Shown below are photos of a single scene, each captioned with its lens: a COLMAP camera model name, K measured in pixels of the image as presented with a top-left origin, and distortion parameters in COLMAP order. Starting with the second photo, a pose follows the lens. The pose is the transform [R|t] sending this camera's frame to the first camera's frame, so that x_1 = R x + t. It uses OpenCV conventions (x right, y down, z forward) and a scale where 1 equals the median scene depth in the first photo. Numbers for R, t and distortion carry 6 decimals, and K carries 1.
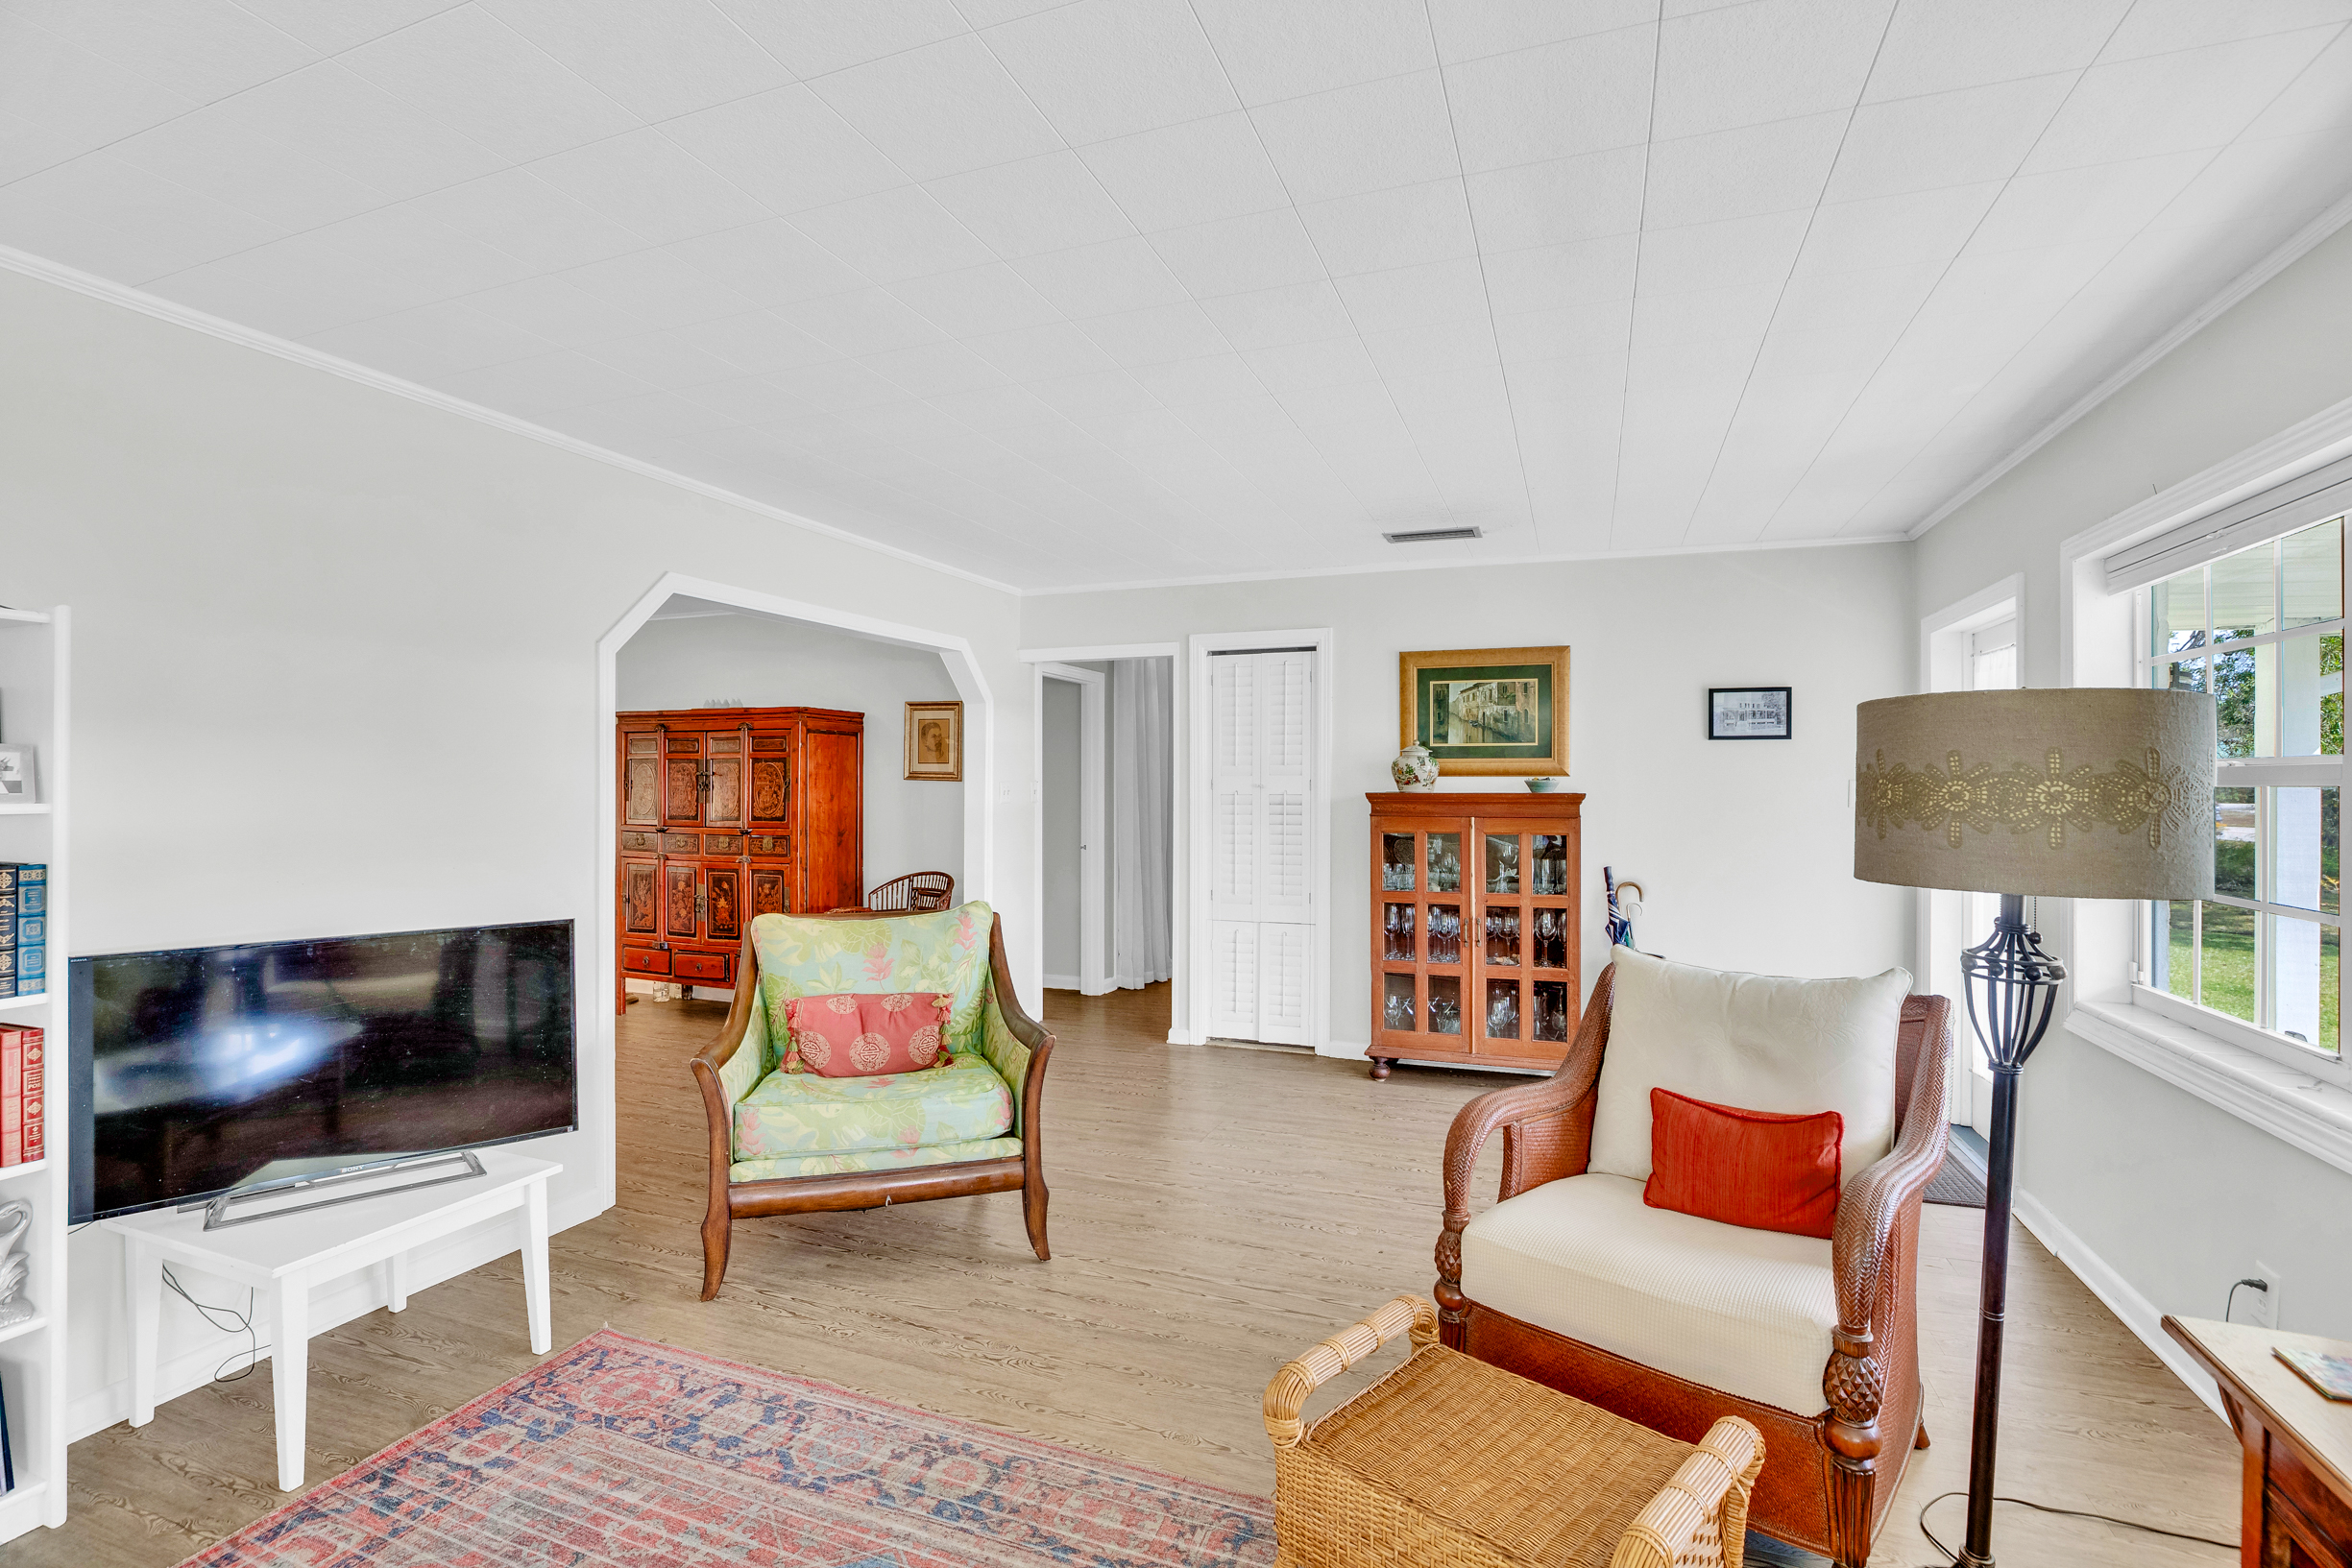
lens RADIAL K [[1079.8, 0, 1186.1], [0, 1079.8, 779.3], [0, 0, 1]] dist [-0.046051, 0.013170]
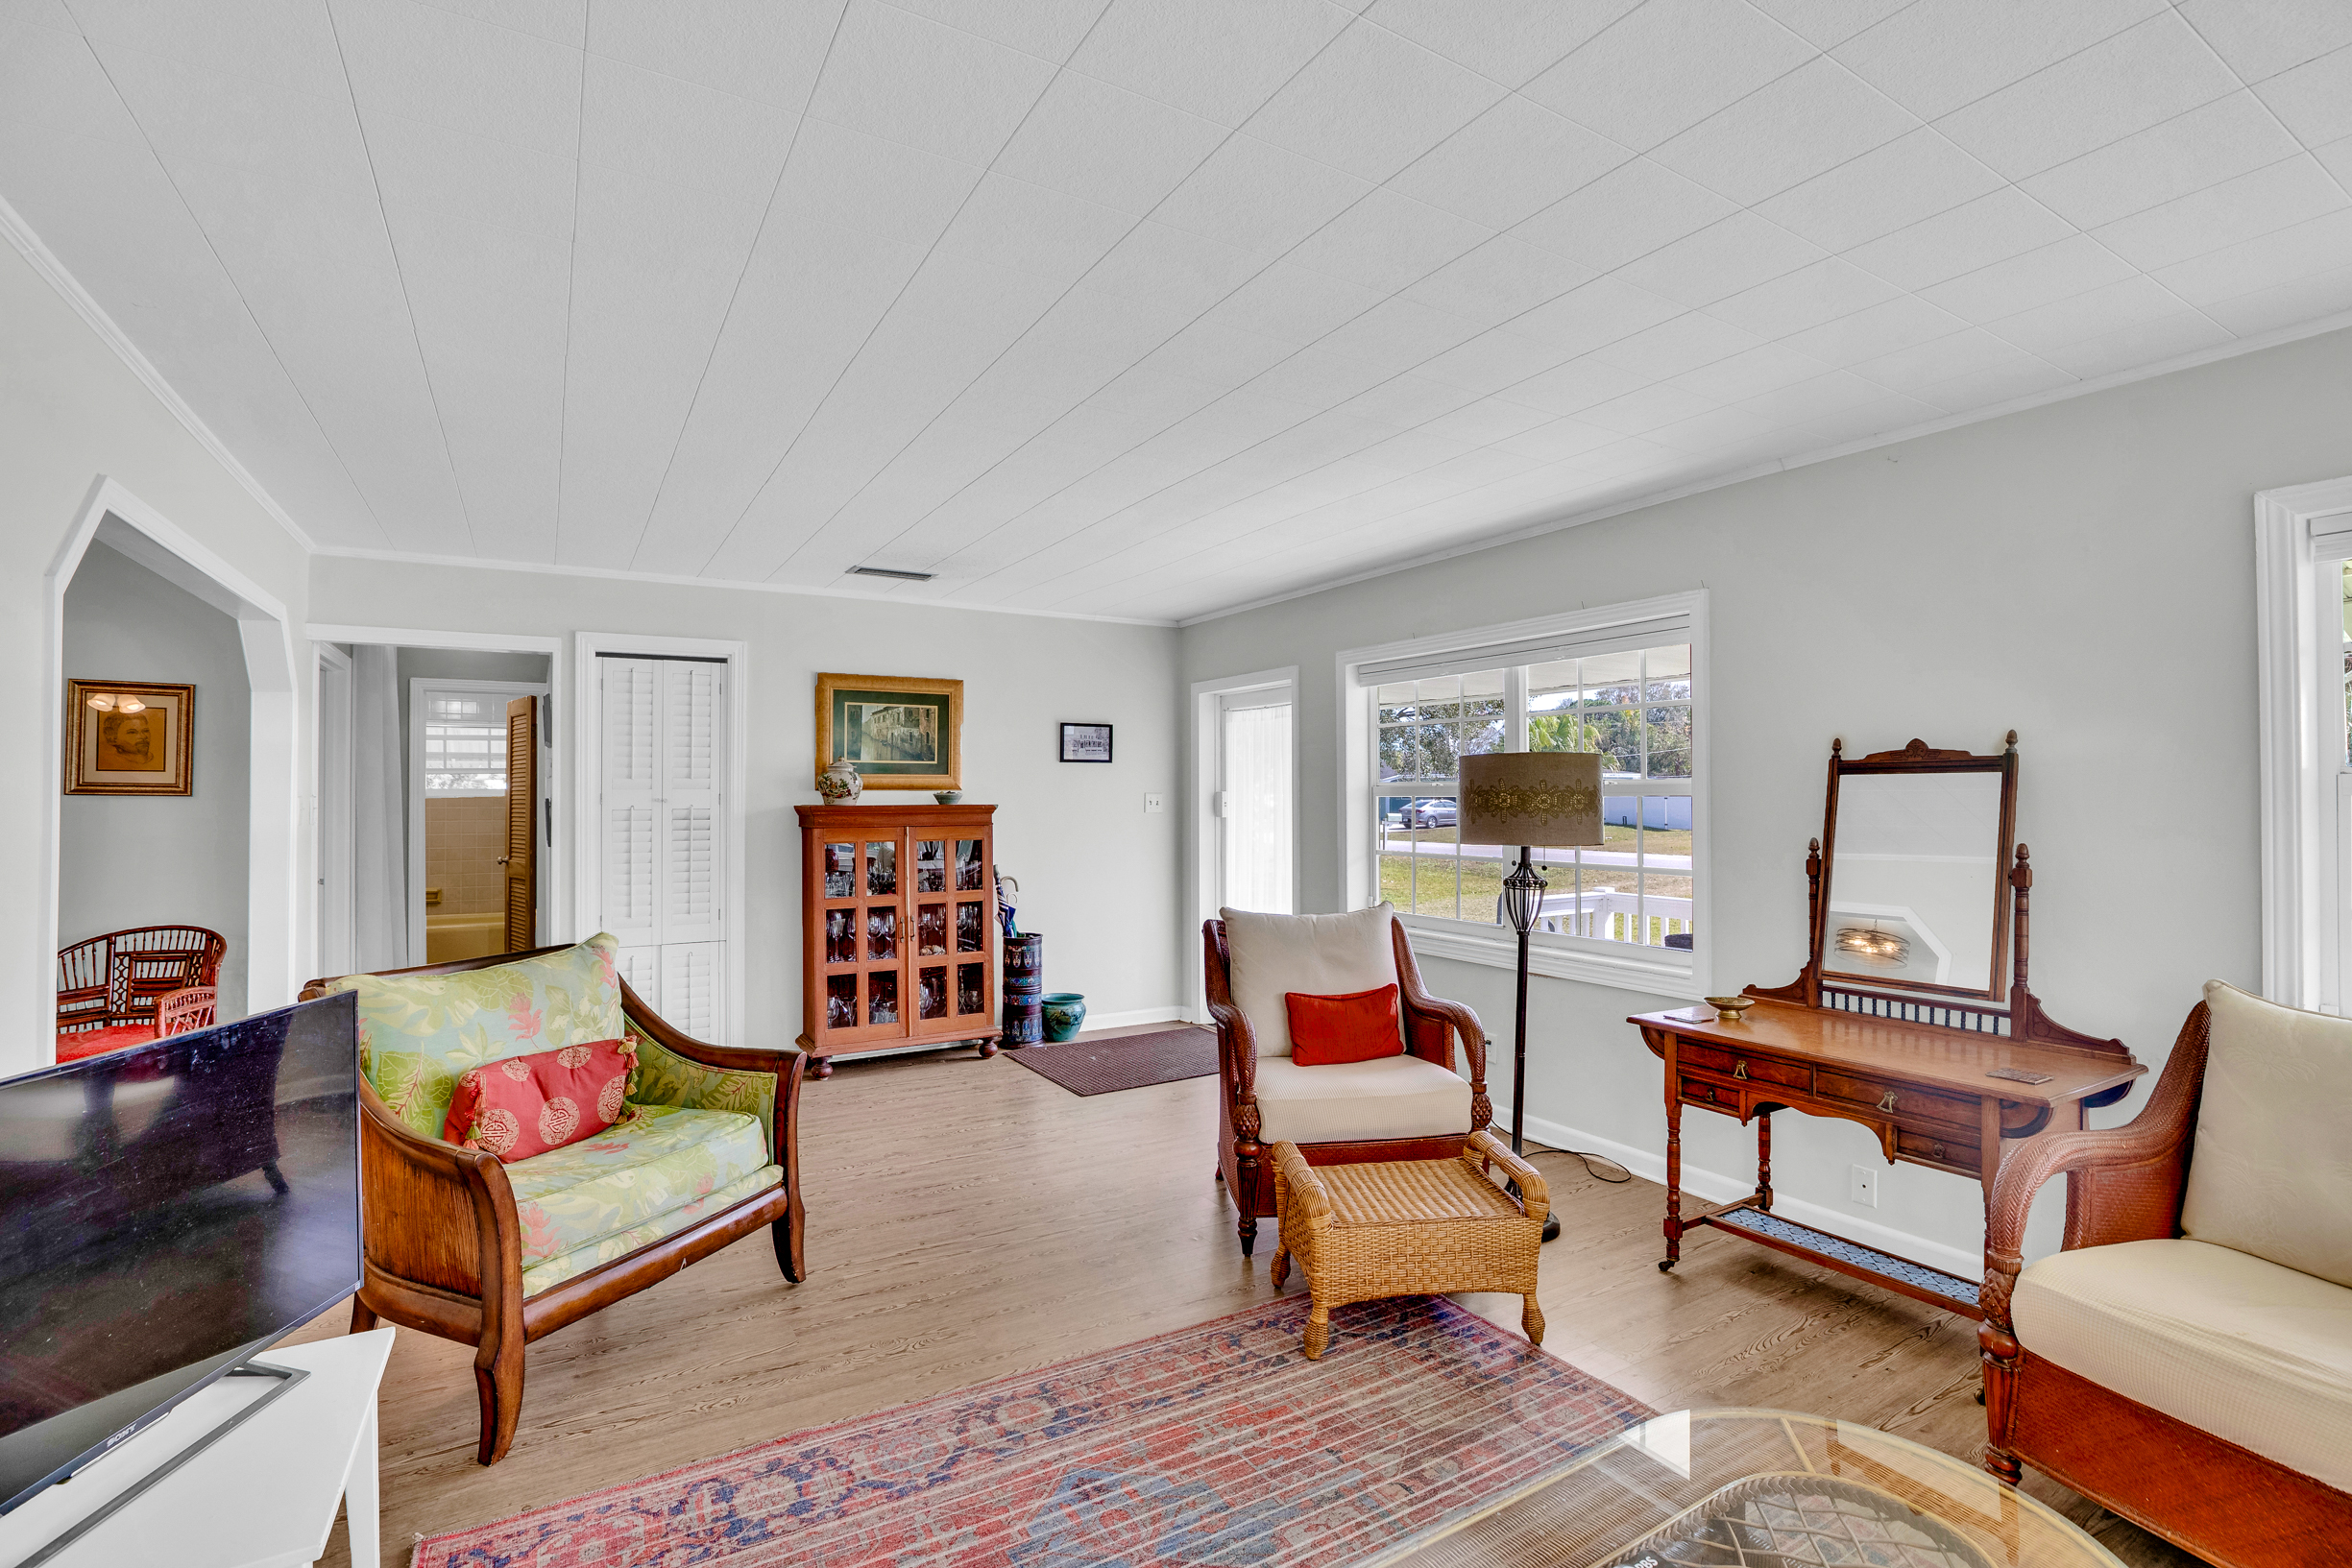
lens RADIAL K [[1079.8, 0, 1186.1], [0, 1079.8, 779.3], [0, 0, 1]] dist [-0.046051, 0.013170]
pose [[0.625179, 0.008417, 0.780436, -0.439131], [0.001467, 0.999927, -0.011960, -0.000502], [-0.780480, 0.008622, 0.625121, 0.069144]]
